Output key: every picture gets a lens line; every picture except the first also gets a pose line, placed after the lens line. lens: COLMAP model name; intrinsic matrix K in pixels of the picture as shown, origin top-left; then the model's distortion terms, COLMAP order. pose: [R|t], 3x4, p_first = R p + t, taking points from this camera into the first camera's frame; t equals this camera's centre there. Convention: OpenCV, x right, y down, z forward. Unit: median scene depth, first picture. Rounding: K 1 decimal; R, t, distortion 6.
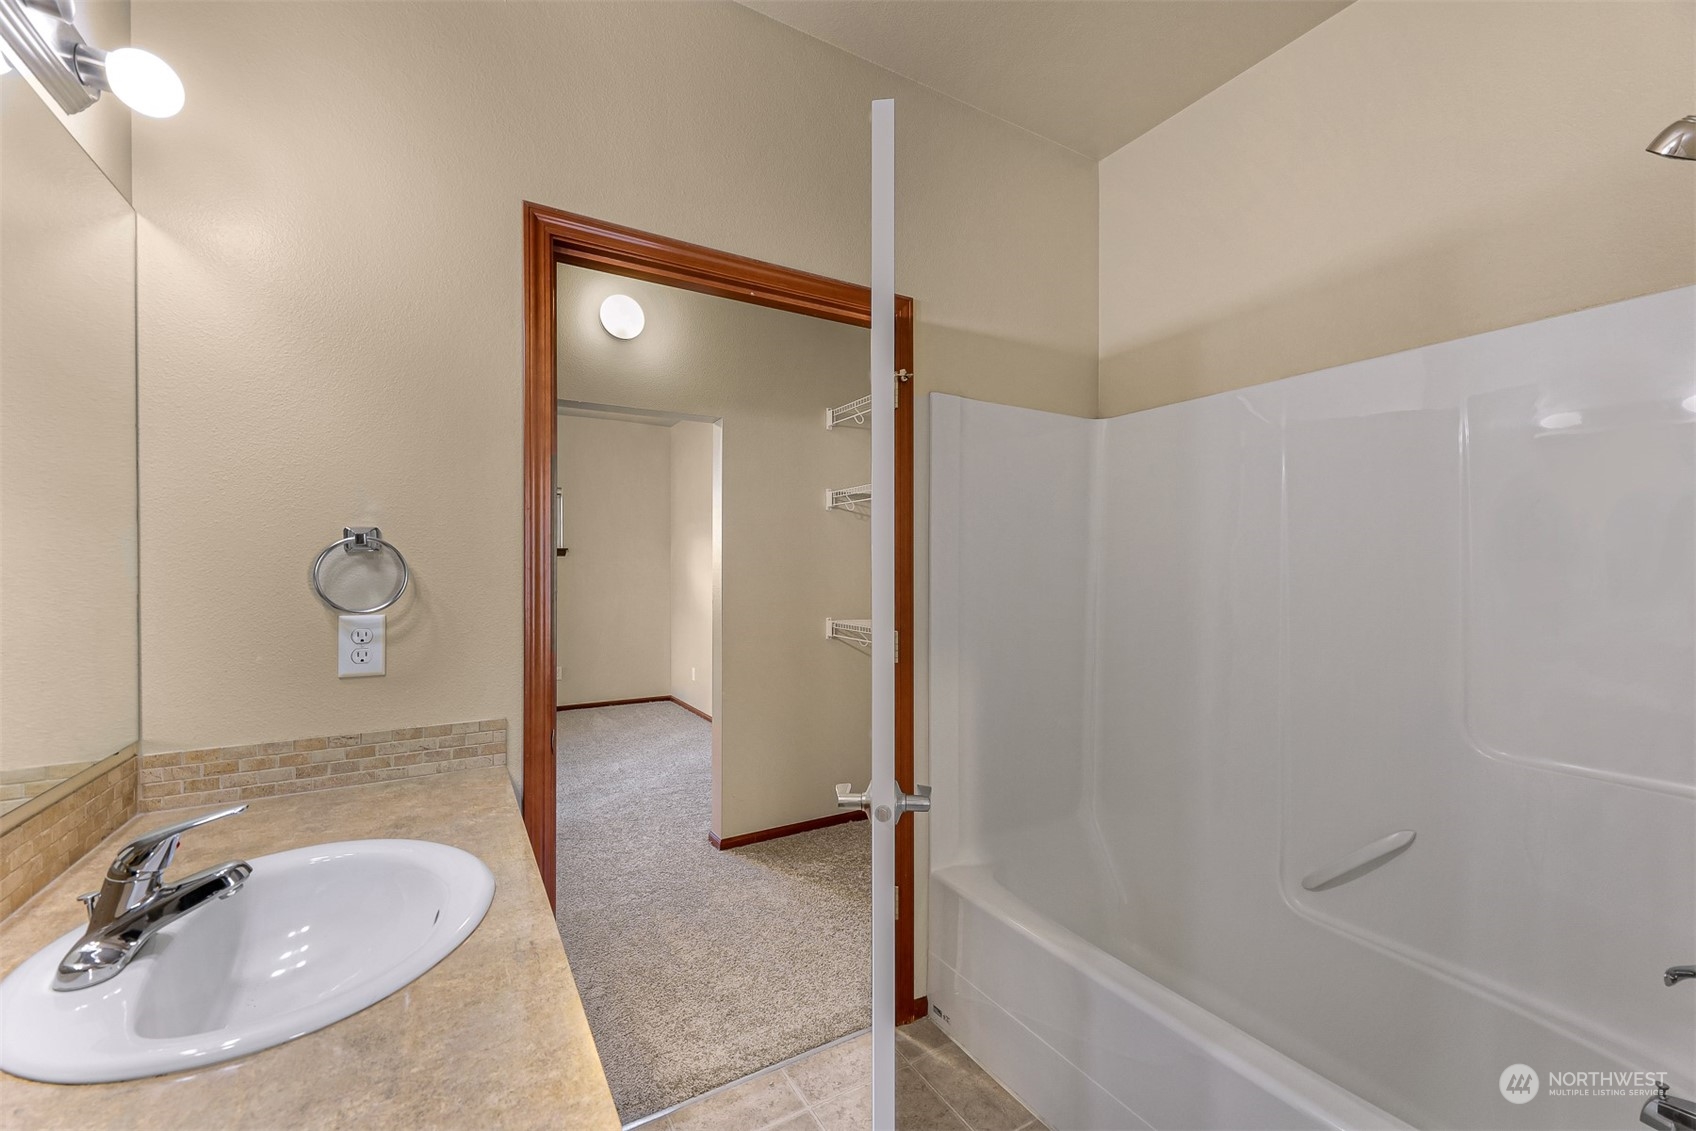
lens RADIAL K [[692.9, 0, 855.3], [0, 692.9, 572.4], [0, 0, 1]] dist [0.010396, -0.001838]
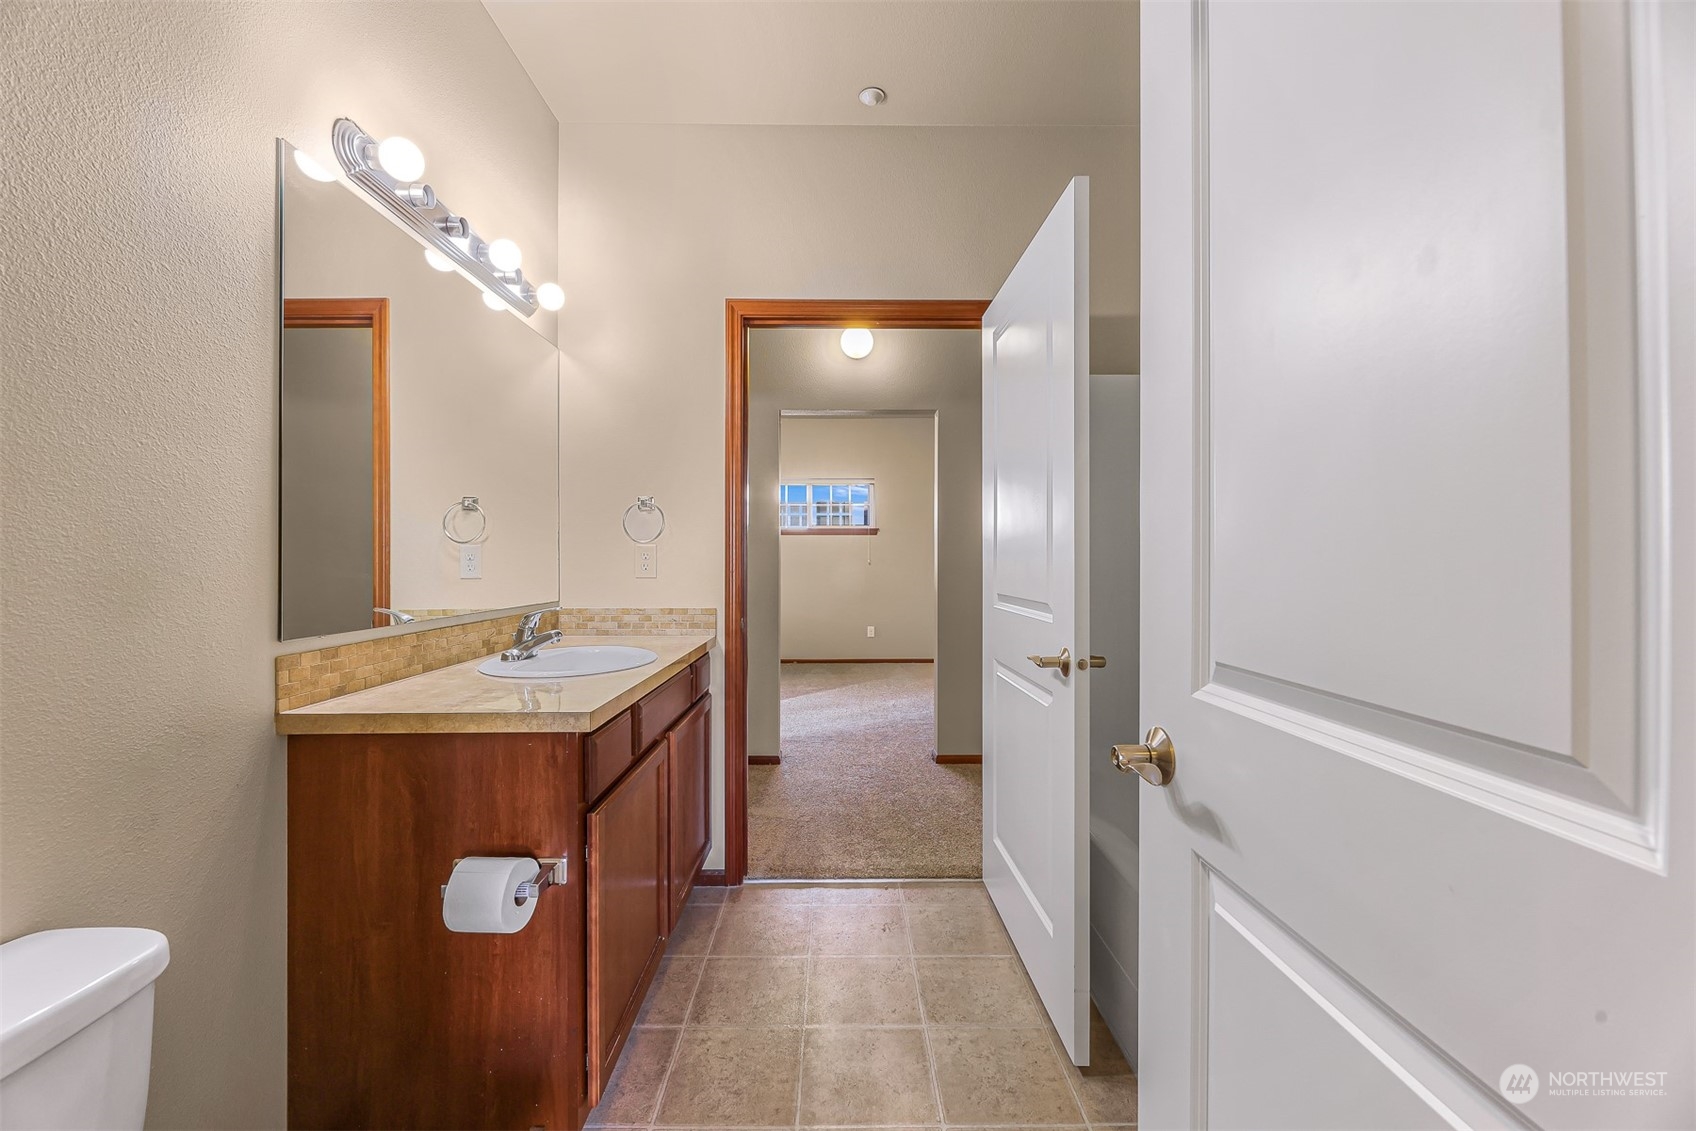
lens RADIAL K [[692.9, 0, 843.2], [0, 692.9, 562.6], [0, 0, 1]] dist [0.010396, -0.001838]
pose [[0.863495, -0.000819, -0.504357, 0.663142], [0.001726, 0.999998, 0.001332, 0.105522], [0.504355, -0.002021, 0.863494, -0.321058]]
